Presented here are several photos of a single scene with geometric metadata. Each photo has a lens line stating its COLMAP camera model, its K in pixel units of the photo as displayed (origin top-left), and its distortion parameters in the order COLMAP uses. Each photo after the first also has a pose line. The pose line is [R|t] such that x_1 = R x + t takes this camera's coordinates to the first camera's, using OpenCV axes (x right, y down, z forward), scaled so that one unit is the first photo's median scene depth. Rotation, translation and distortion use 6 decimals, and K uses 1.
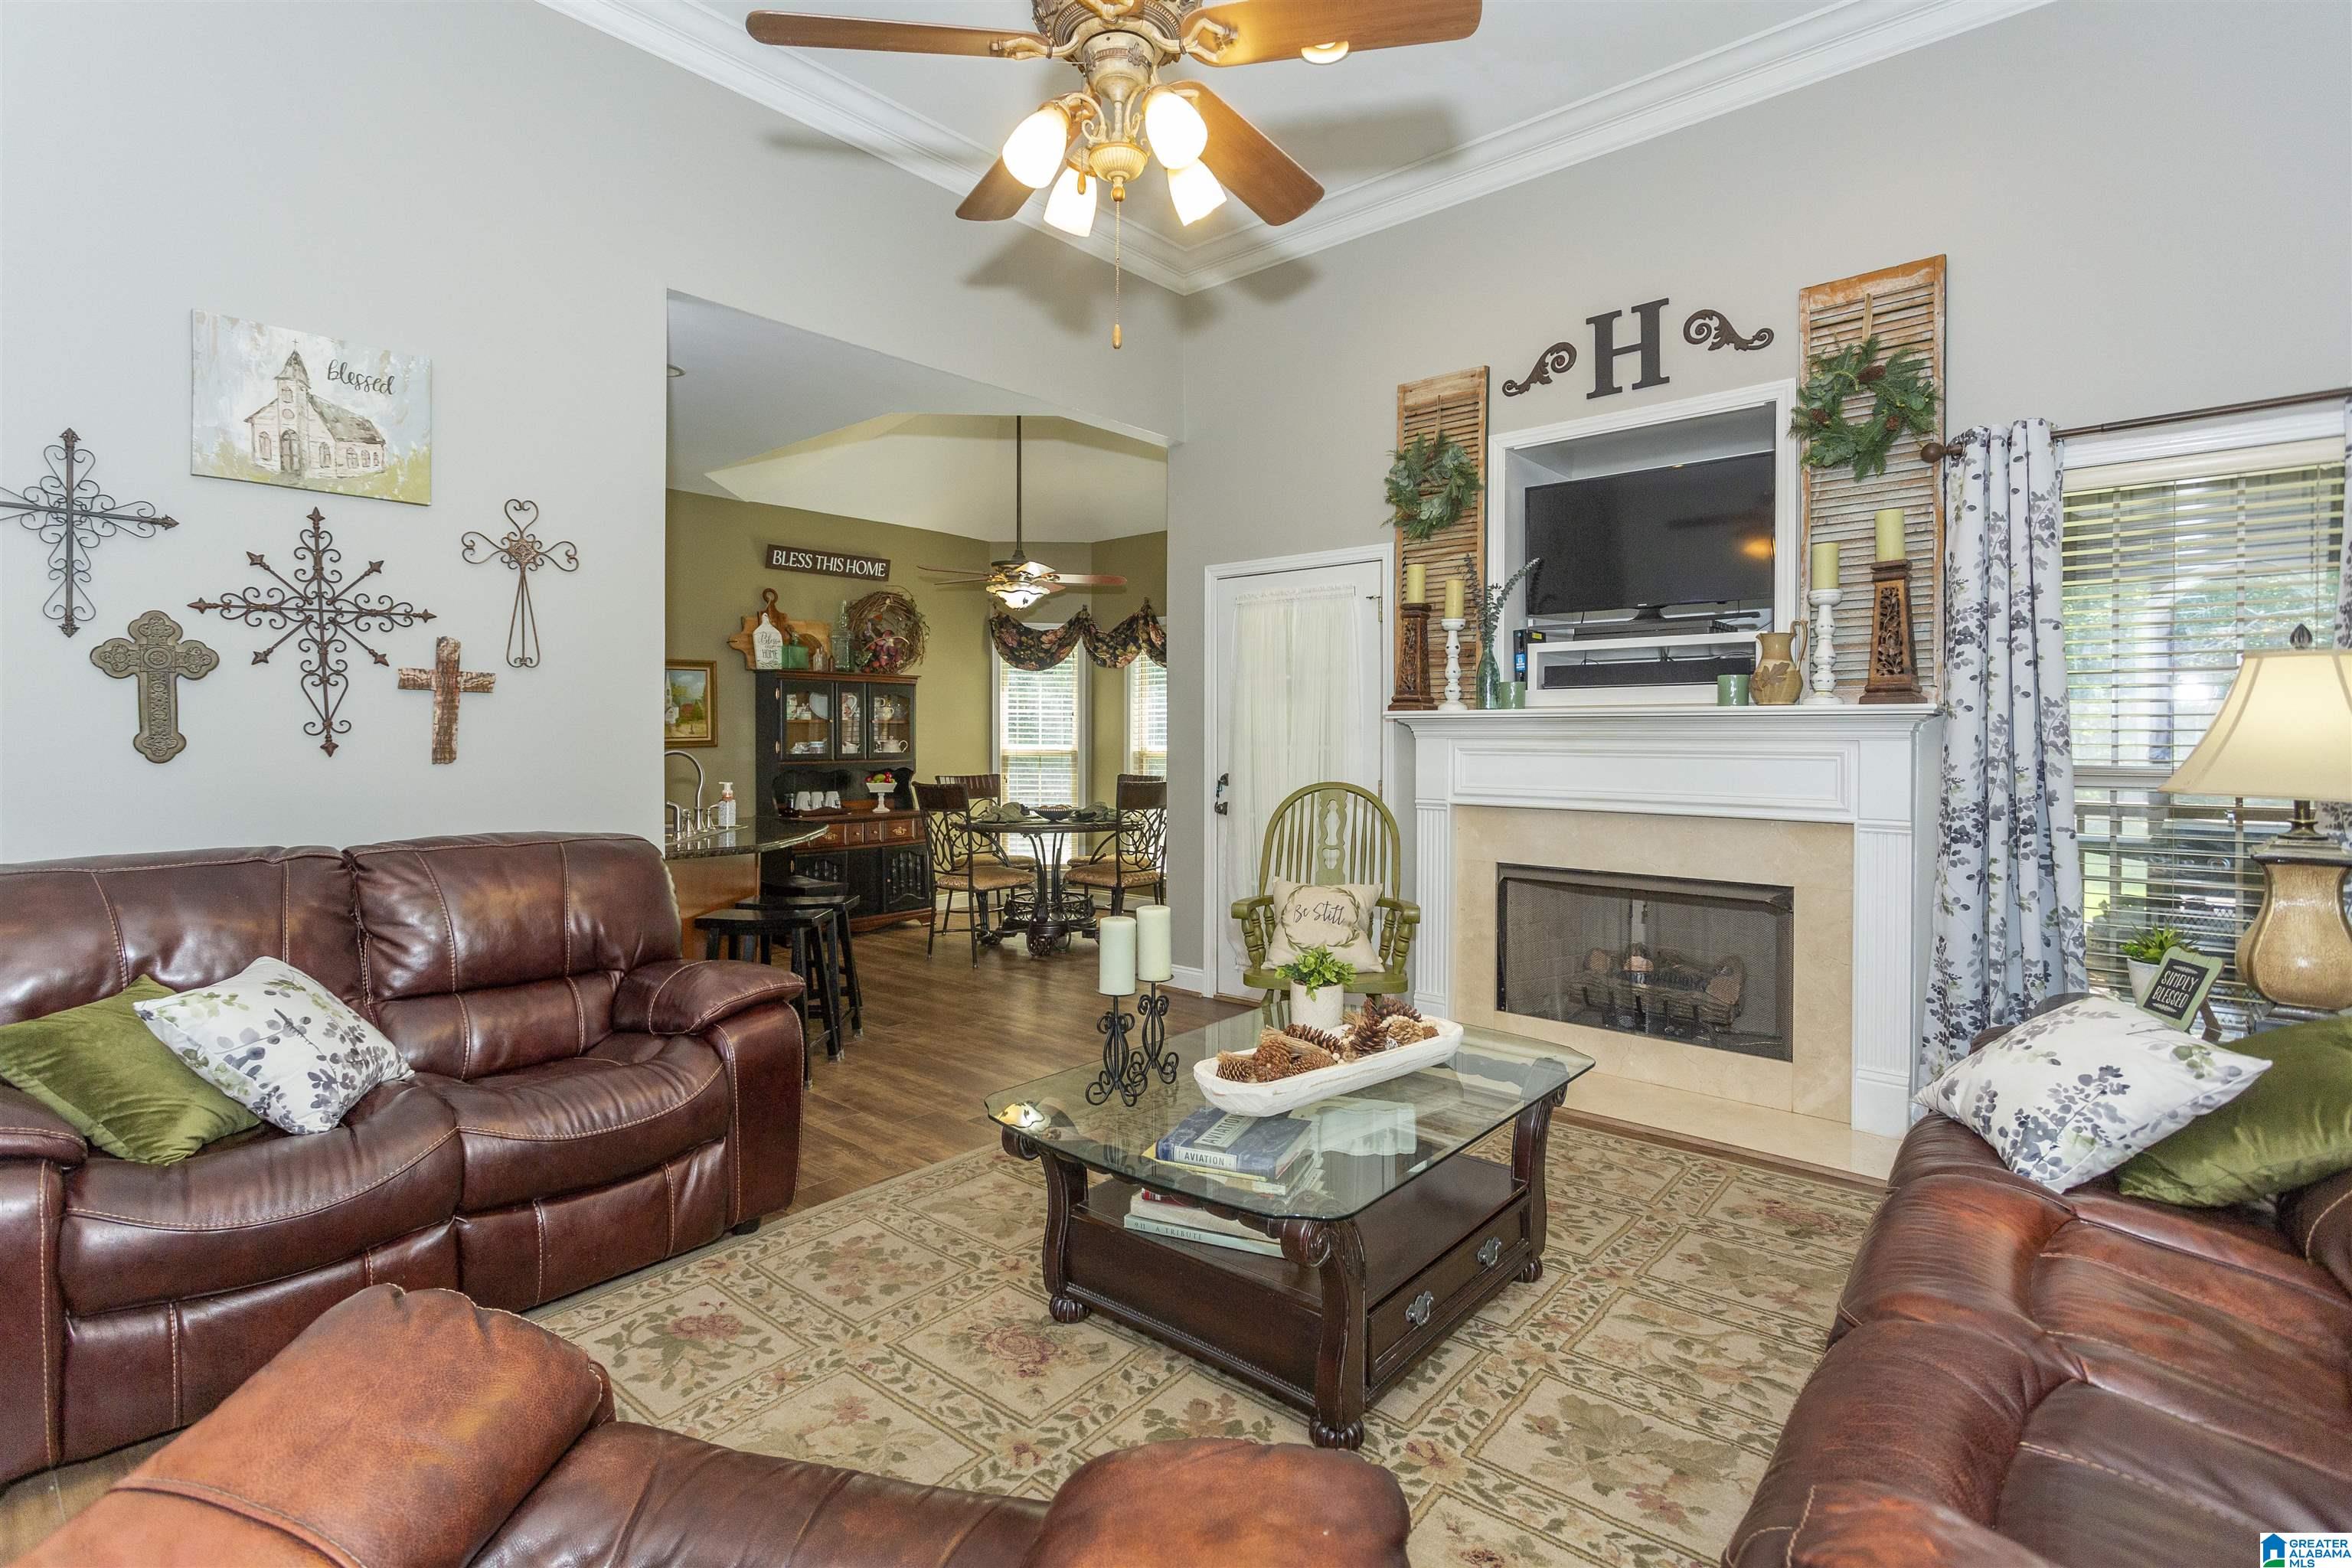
lens RADIAL K [[1121.1, 0, 1159.8], [0, 1121.1, 741.3], [0, 0, 1]] dist [0.002199, 0.002781]
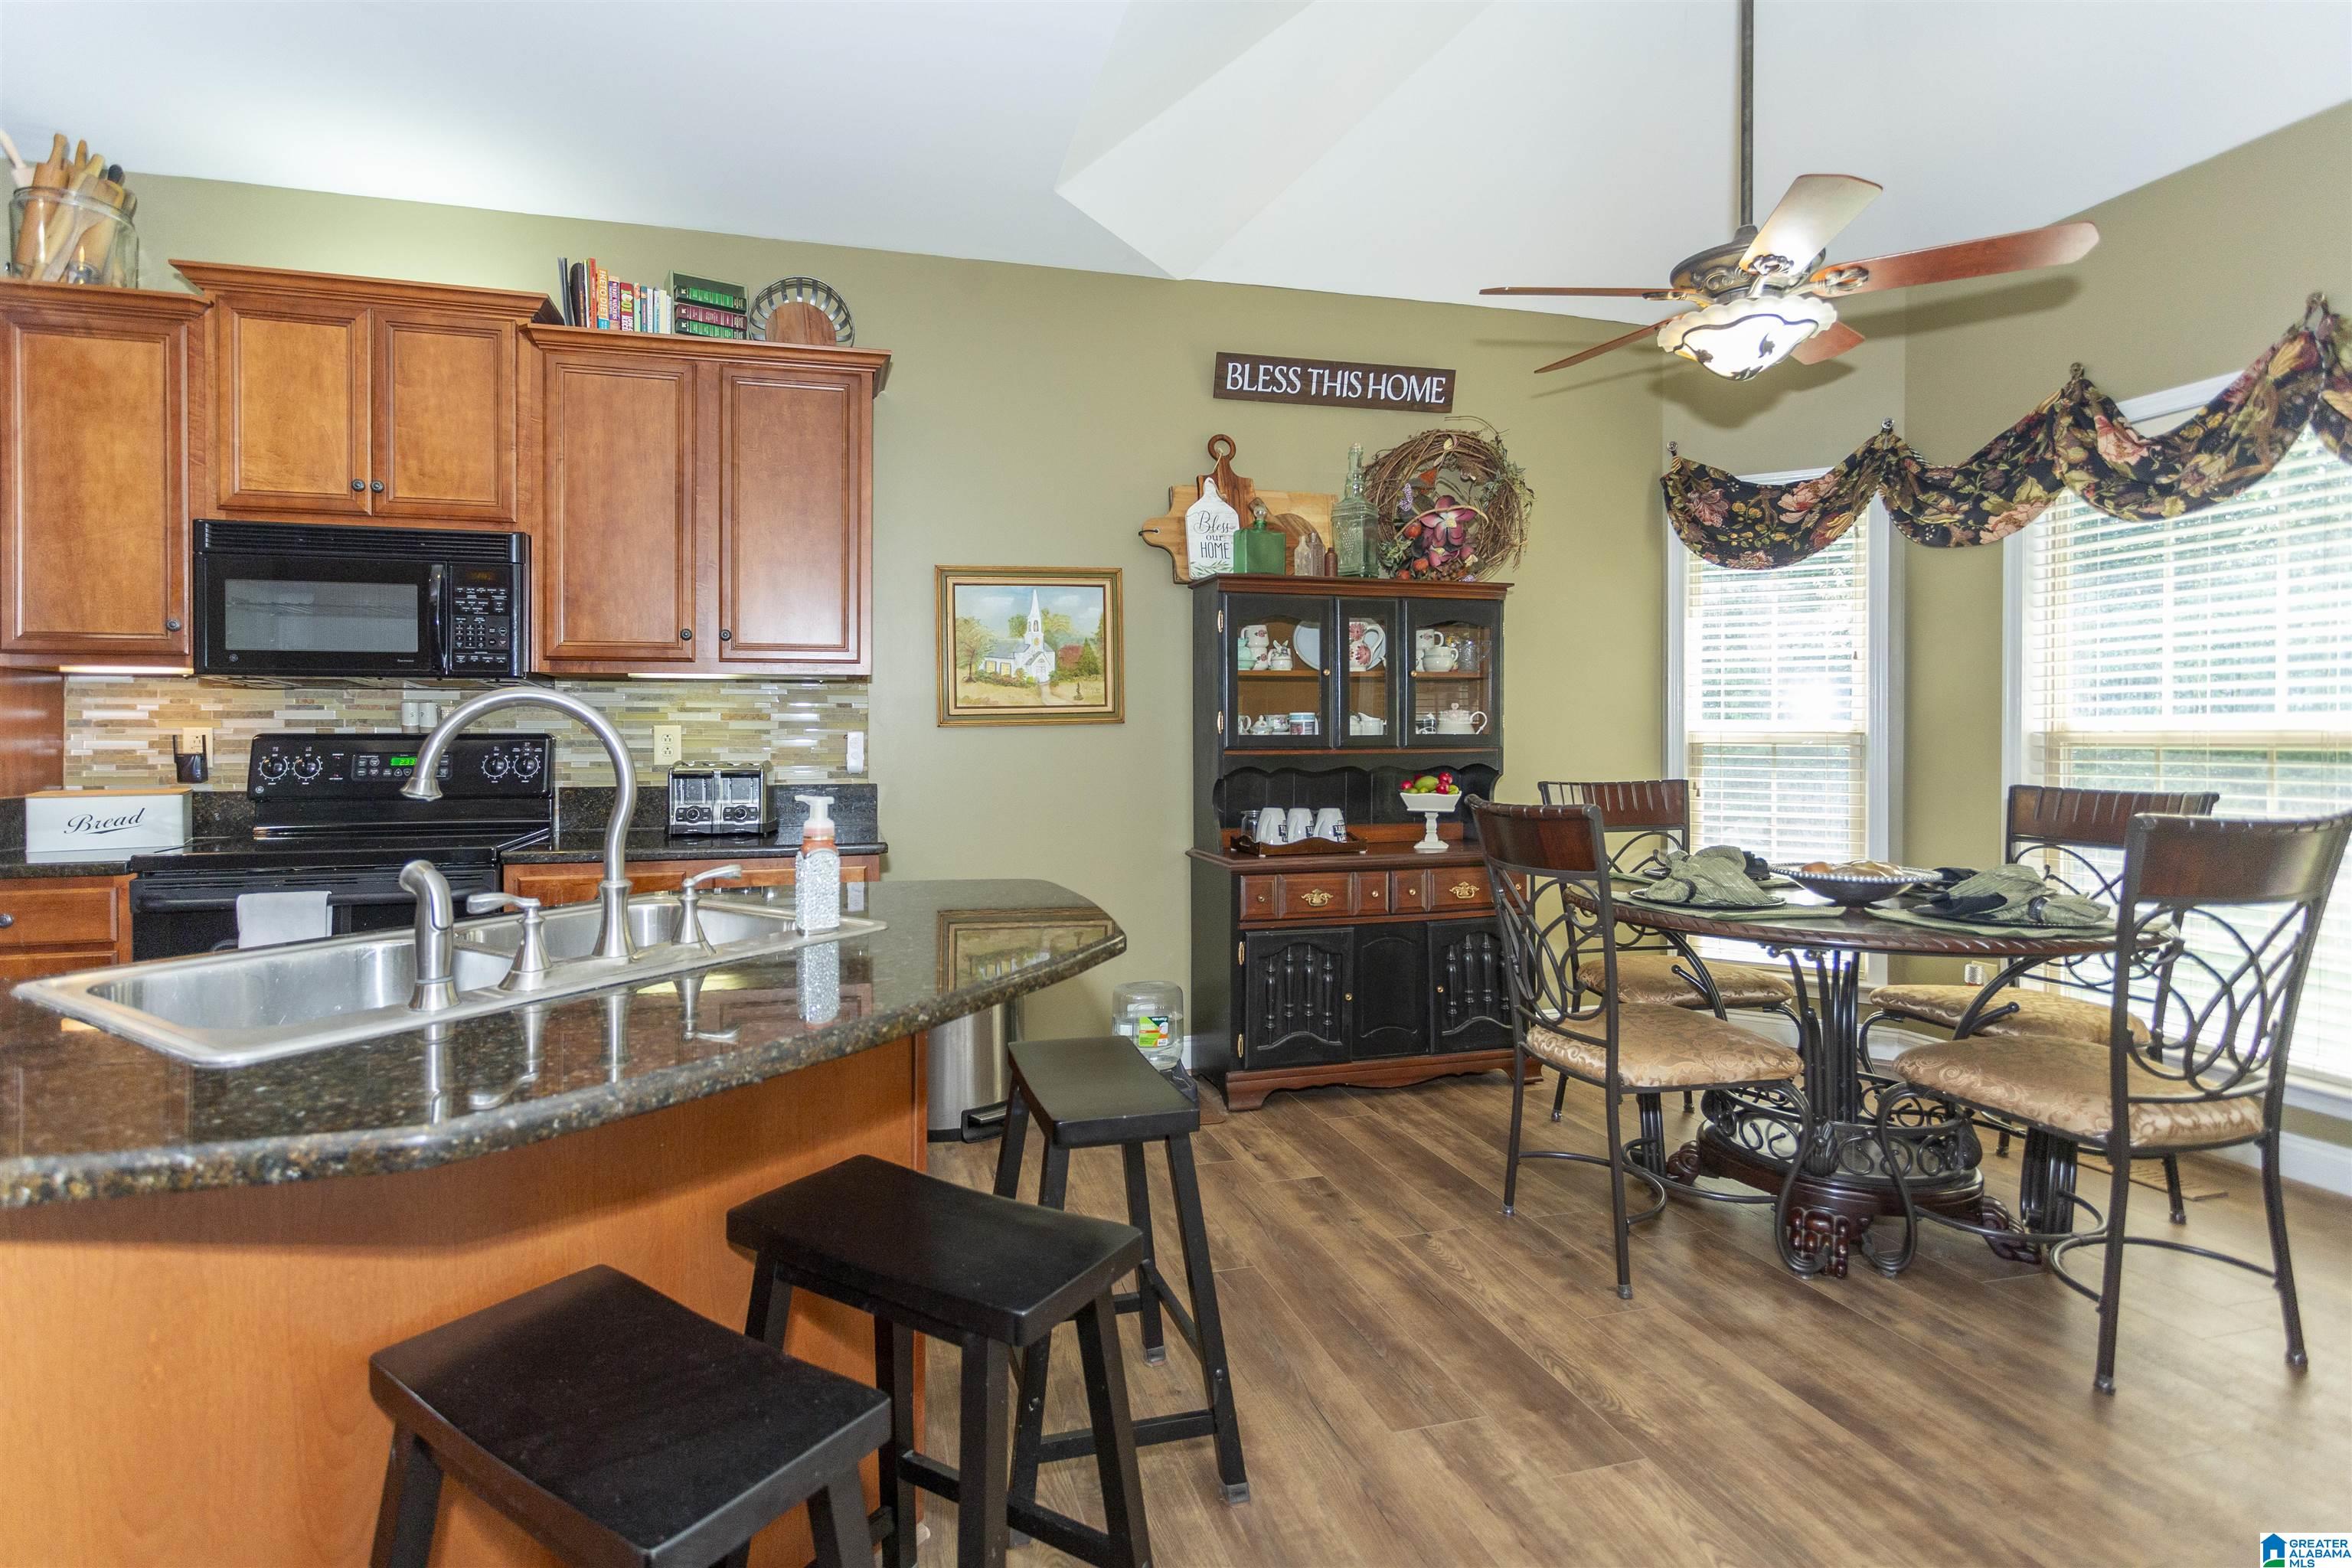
lens RADIAL K [[1121.1, 0, 1119.4], [0, 1121.1, 741.2], [0, 0, 1]] dist [0.002199, 0.002781]
pose [[0.823059, -0.001899, -0.567953, -0.102621], [0.002352, 0.999997, 0.000064, 0.017865], [0.567951, -0.001388, 0.823061, 0.686880]]
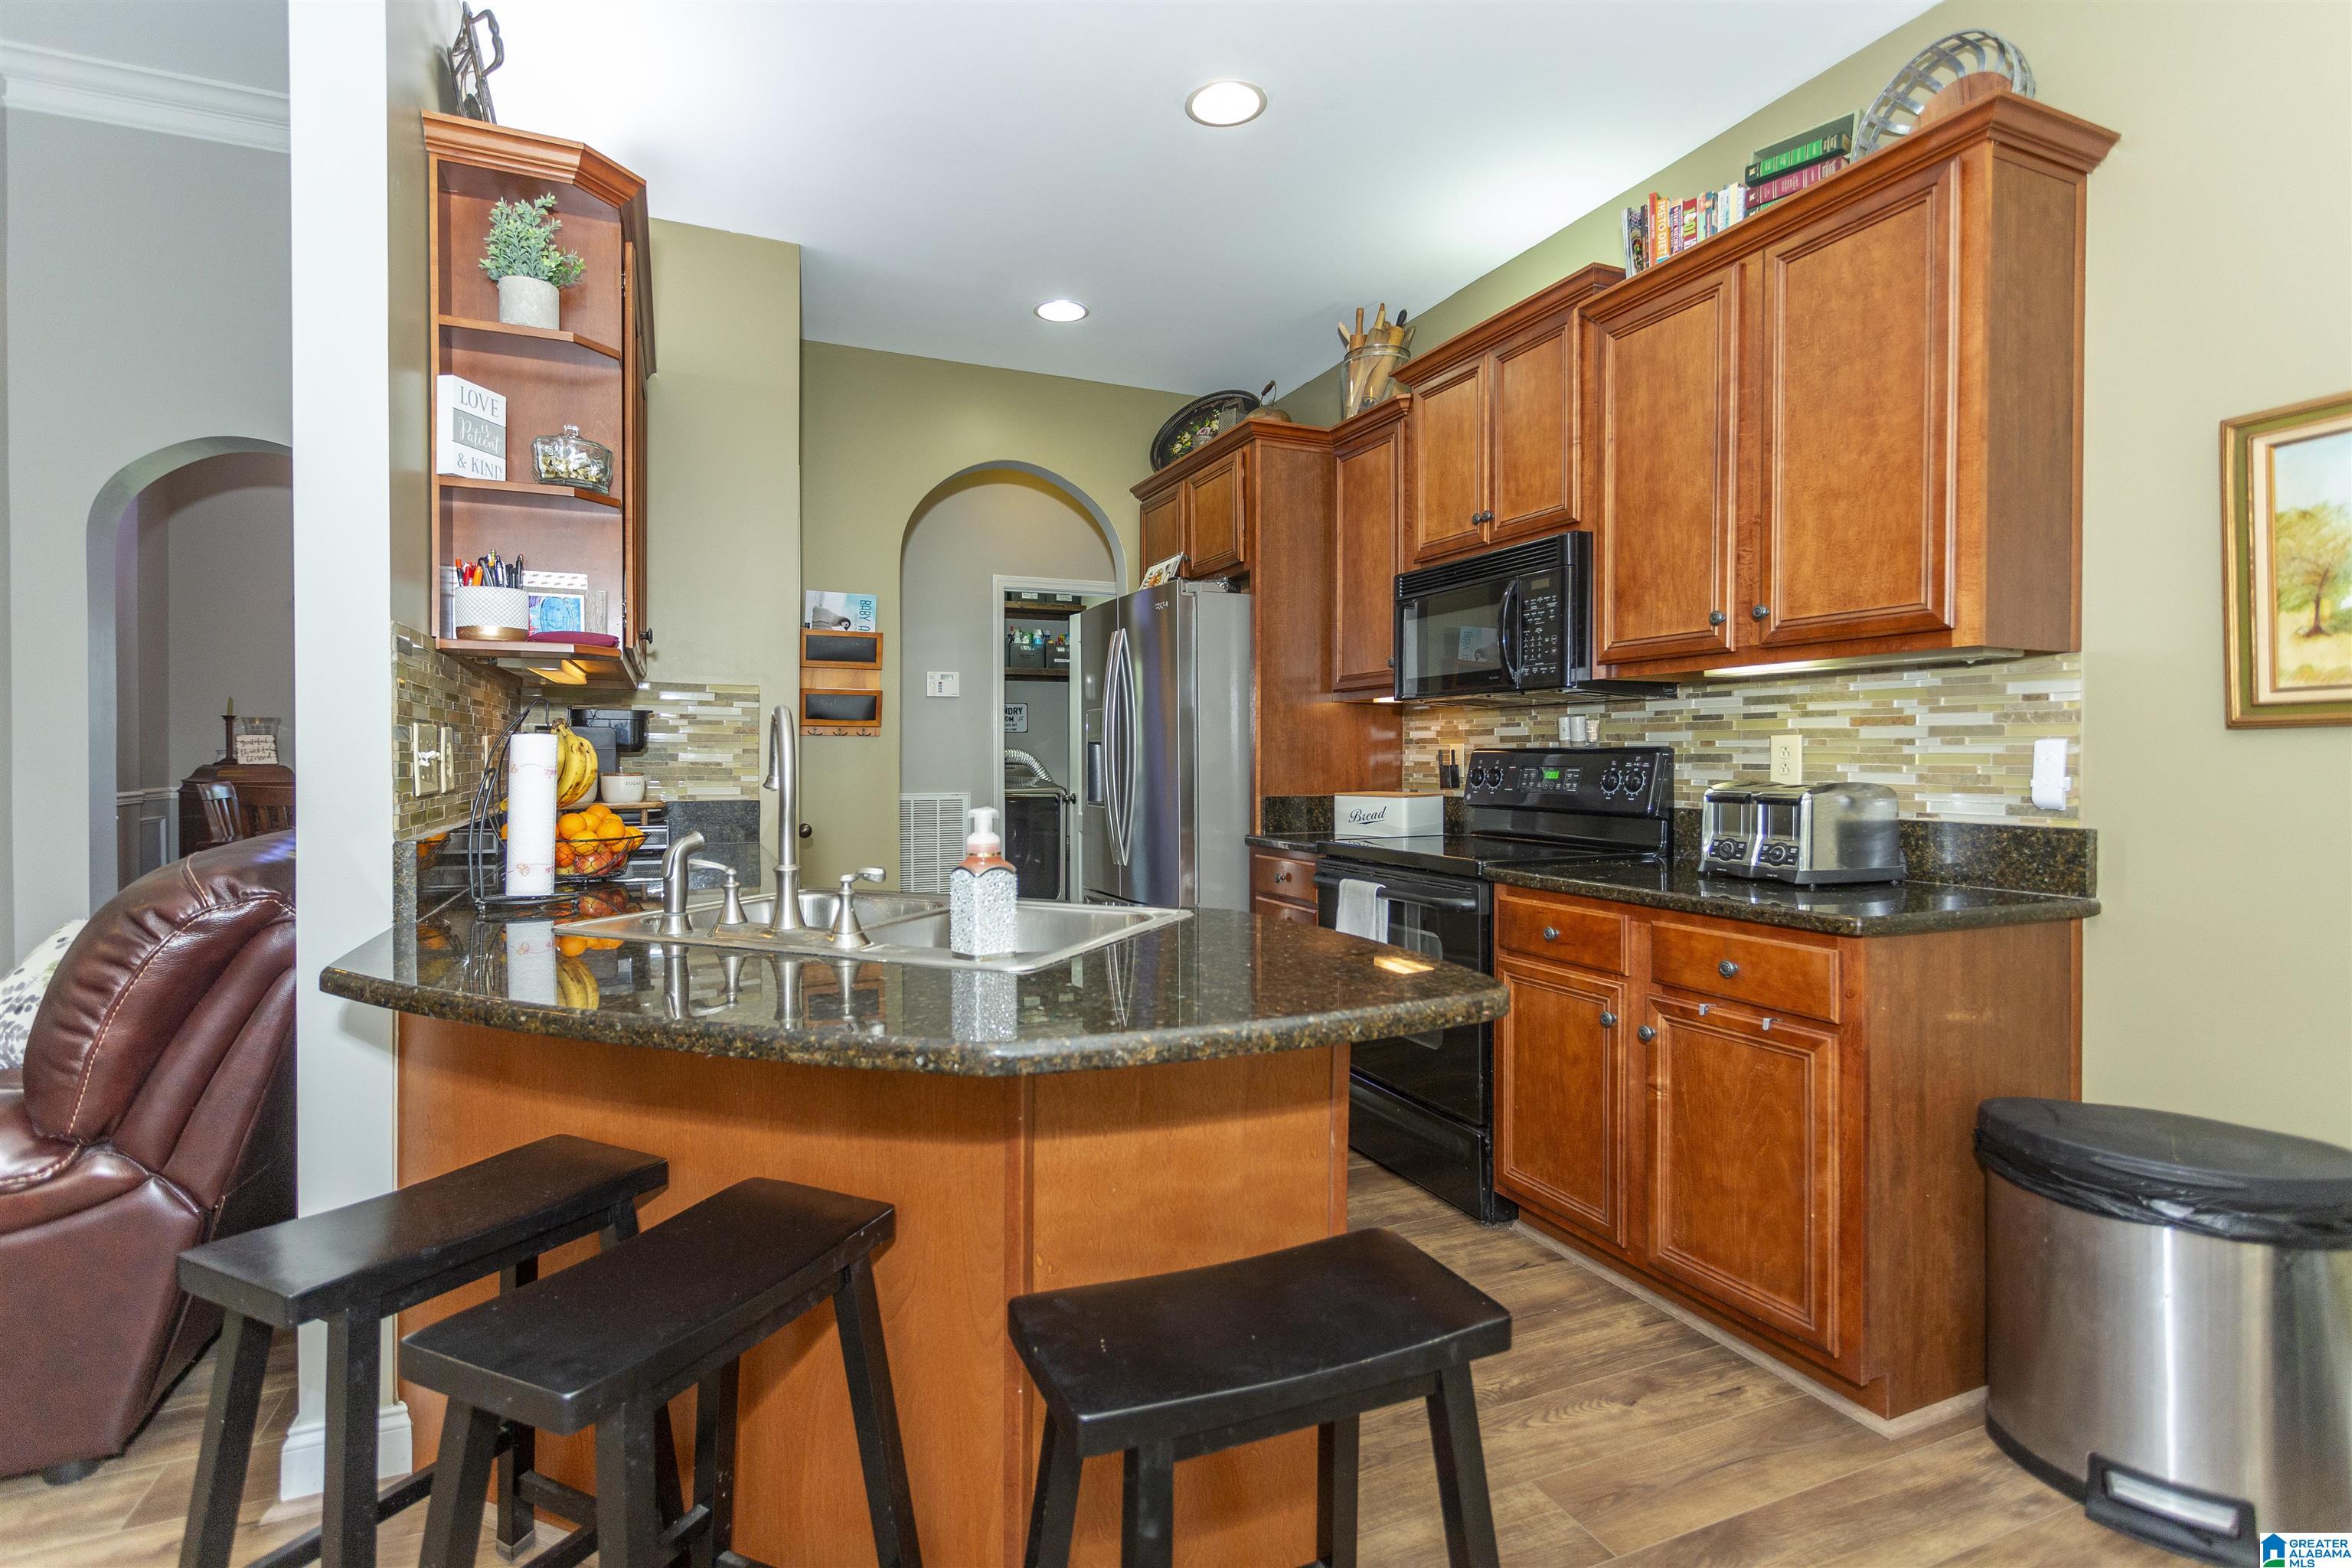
lens RADIAL K [[1121.1, 0, 1178.4], [0, 1121.1, 757.1], [0, 0, 1]] dist [0.002199, 0.002781]
pose [[-0.423874, -0.002342, -0.905718, -0.115633], [-0.002593, 0.999996, -0.001372, 0.019328], [0.905717, 0.001768, -0.423879, 1.033521]]
